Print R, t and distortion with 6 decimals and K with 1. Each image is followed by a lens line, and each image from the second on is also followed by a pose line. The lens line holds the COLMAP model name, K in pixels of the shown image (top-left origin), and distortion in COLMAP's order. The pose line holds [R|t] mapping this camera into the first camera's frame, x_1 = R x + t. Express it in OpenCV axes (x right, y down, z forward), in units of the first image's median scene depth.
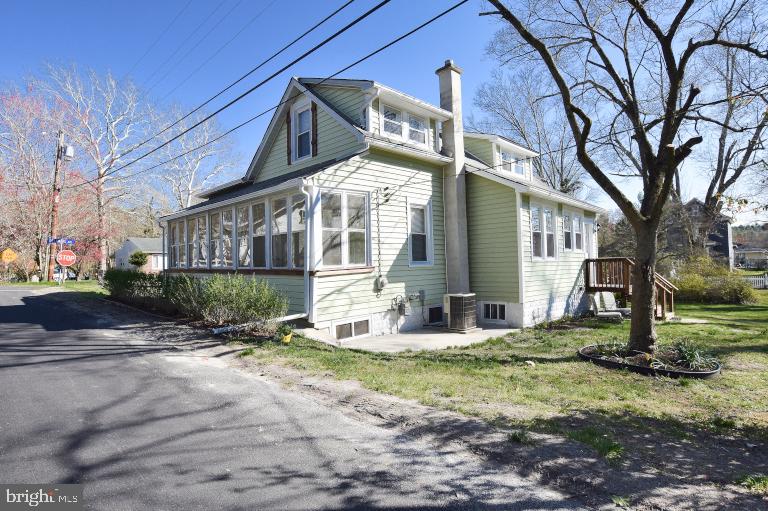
lens RADIAL K [[397.8, 0, 381.9], [0, 397.8, 253.6], [0, 0, 1]] dist [-0.016402, 0.000133]
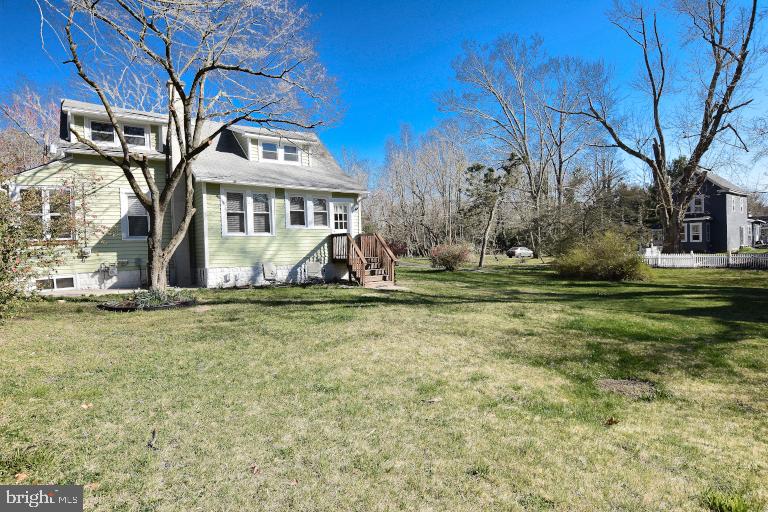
lens RADIAL K [[420.1, 0, 384.0], [0, 420.1, 256.0], [0, 0, 1]] dist [-0.004105, -0.000208]
pose [[0.985278, -0.001189, -0.170956, 1.196356], [0.009678, 0.998760, 0.048831, 0.025218], [0.170686, -0.049766, 0.984068, -0.249663]]
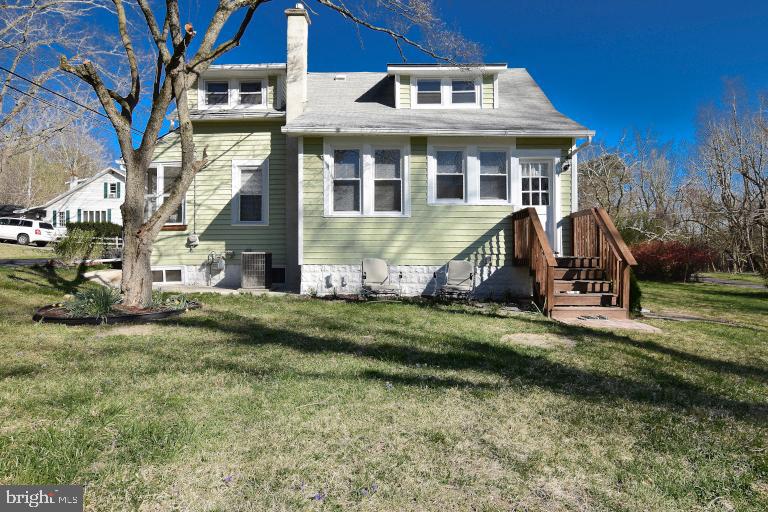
lens RADIAL K [[442.9, 0, 384.0], [0, 442.9, 256.0], [0, 0, 1]] dist [-0.024197, 0.000024]
pose [[0.692253, 0.013785, -0.721523, 1.213855], [0.002761, 0.999760, 0.021750, 0.088986], [0.721649, -0.017049, 0.692049, 0.483835]]
